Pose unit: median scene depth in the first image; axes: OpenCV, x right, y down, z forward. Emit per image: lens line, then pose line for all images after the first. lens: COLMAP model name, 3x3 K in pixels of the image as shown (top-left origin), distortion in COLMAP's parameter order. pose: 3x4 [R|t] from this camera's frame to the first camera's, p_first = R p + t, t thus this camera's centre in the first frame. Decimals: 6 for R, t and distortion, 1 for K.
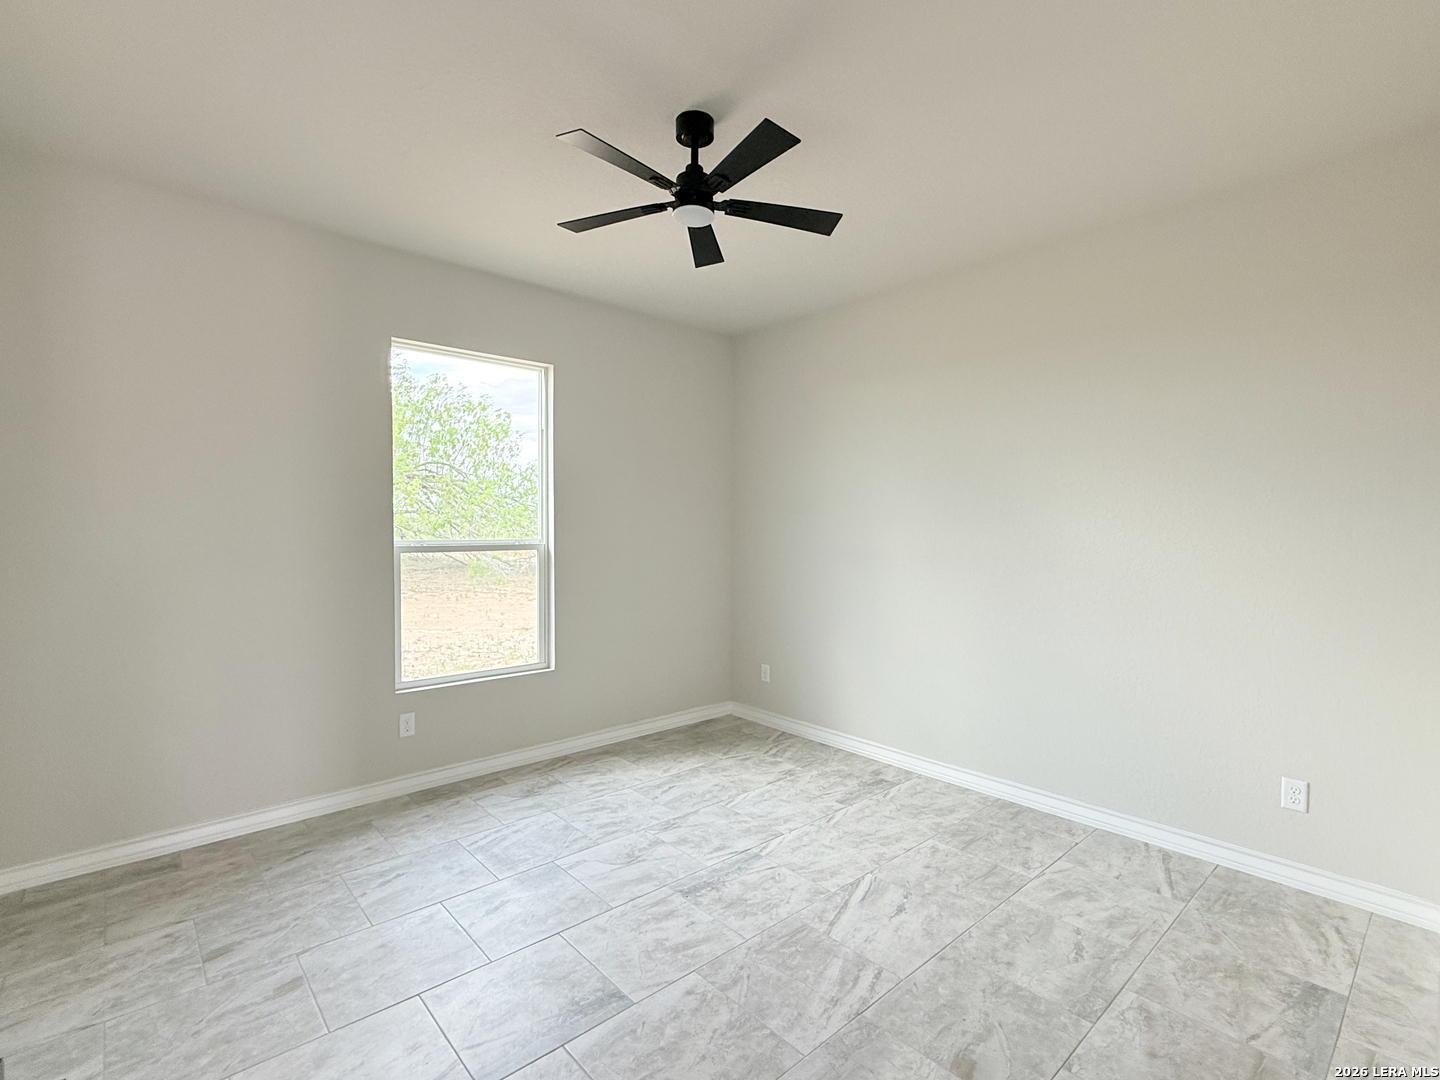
lens RADIAL K [[670.8, 0, 719.2], [0, 670.8, 529.1], [0, 0, 1]] dist [0.003156, -0.000476]
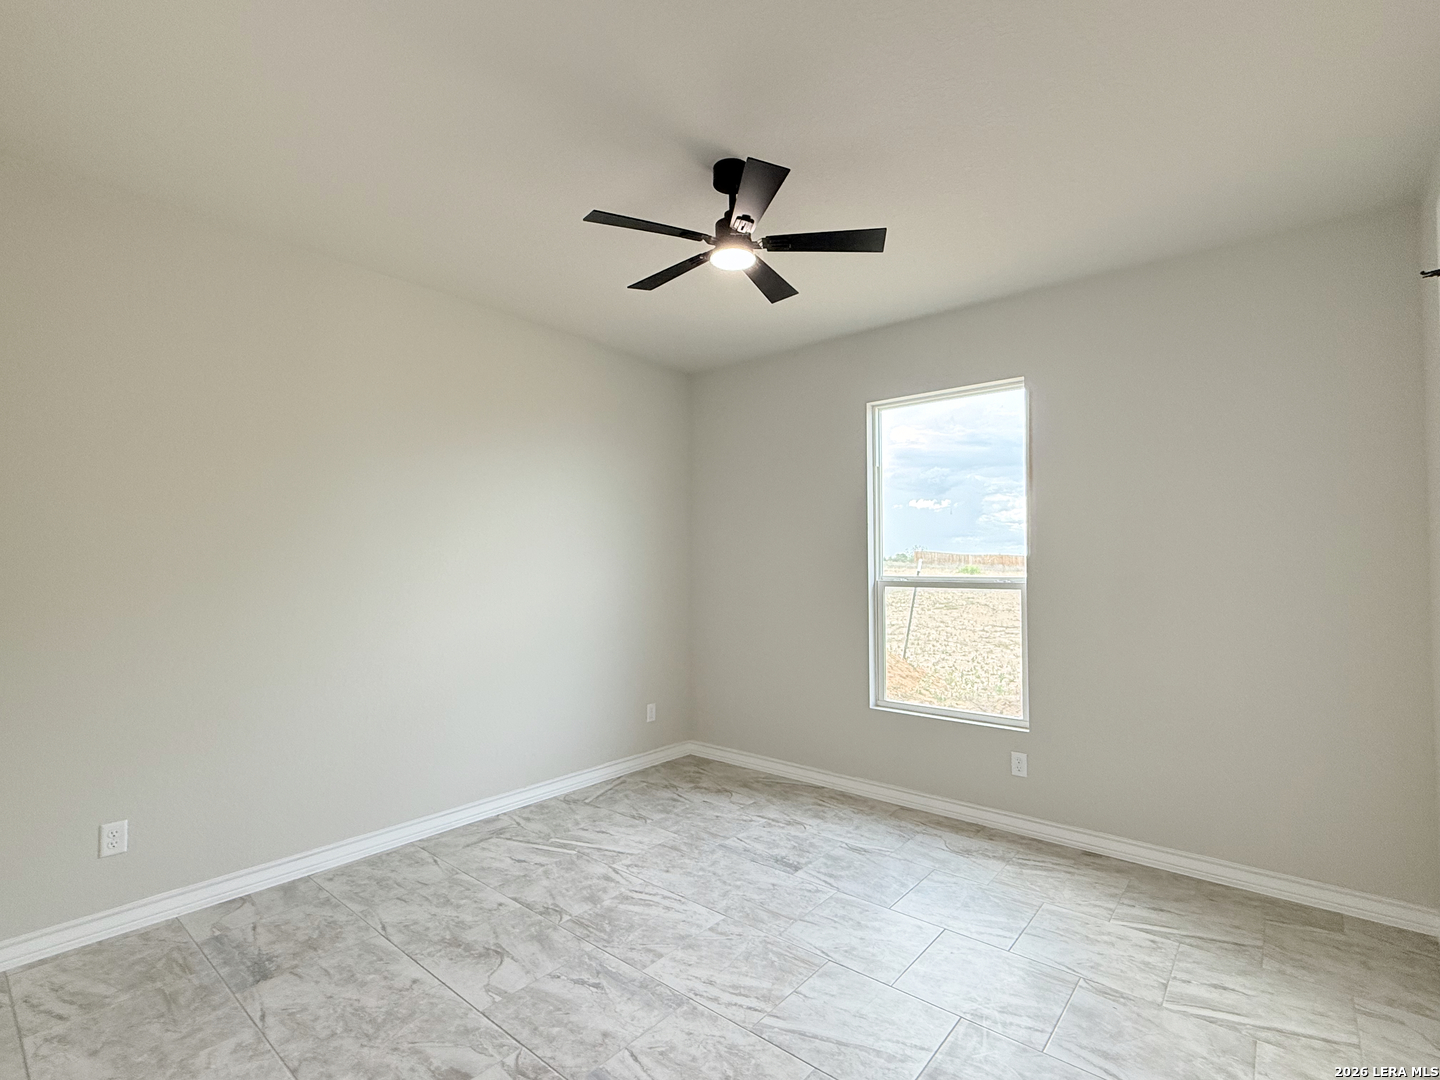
lens RADIAL K [[670.8, 0, 719.1], [0, 670.8, 555.1], [0, 0, 1]] dist [0.003156, -0.000476]
pose [[0.149907, -0.013889, -0.988603, 0.607968], [-0.004066, 0.999884, -0.014664, -0.001765], [0.988692, 0.006218, 0.149833, 0.540751]]
